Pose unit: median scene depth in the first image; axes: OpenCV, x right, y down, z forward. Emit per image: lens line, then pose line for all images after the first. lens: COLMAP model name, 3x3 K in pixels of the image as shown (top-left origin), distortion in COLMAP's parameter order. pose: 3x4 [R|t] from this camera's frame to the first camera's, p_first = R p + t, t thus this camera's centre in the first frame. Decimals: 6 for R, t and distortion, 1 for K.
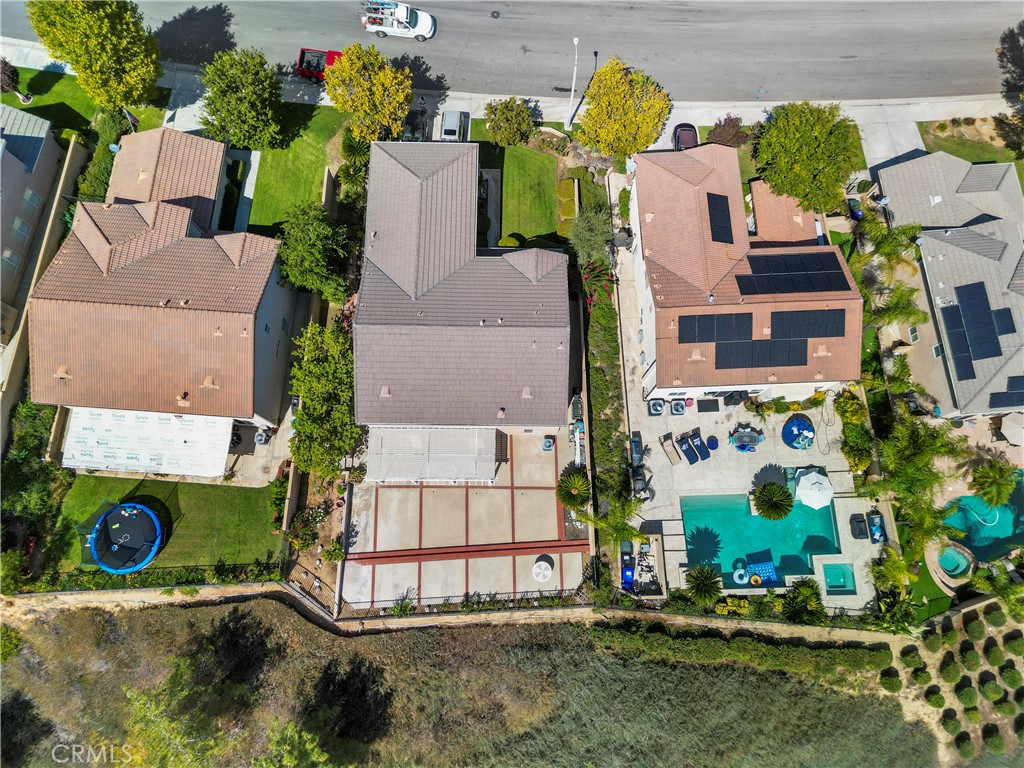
lens RADIAL K [[721.6, 0, 512.0], [0, 721.6, 384.0], [0, 0, 1]] dist [0.048111, -0.033271]
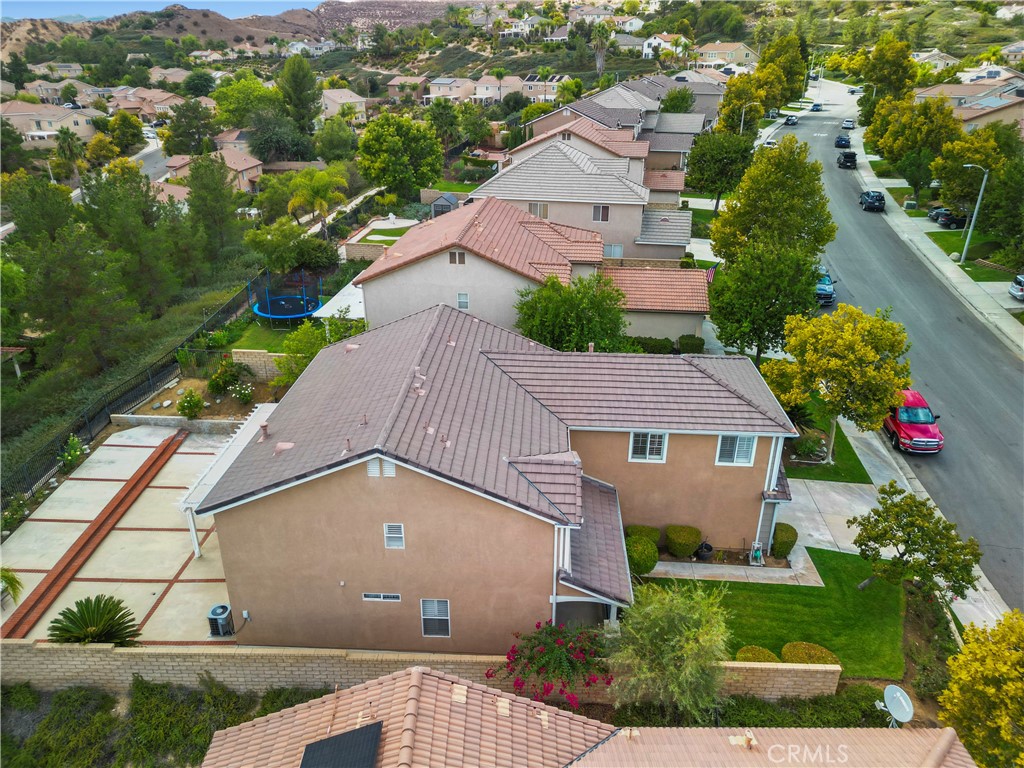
lens RADIAL K [[729.2, 0, 512.0], [0, 729.2, 384.0], [0, 0, 1]] dist [0.049623, -0.003305]
pose [[-0.047088, 0.410831, -0.910495, 0.452107], [-0.966476, 0.211583, 0.145453, -0.225273], [0.252402, 0.886820, 0.387096, 0.735006]]
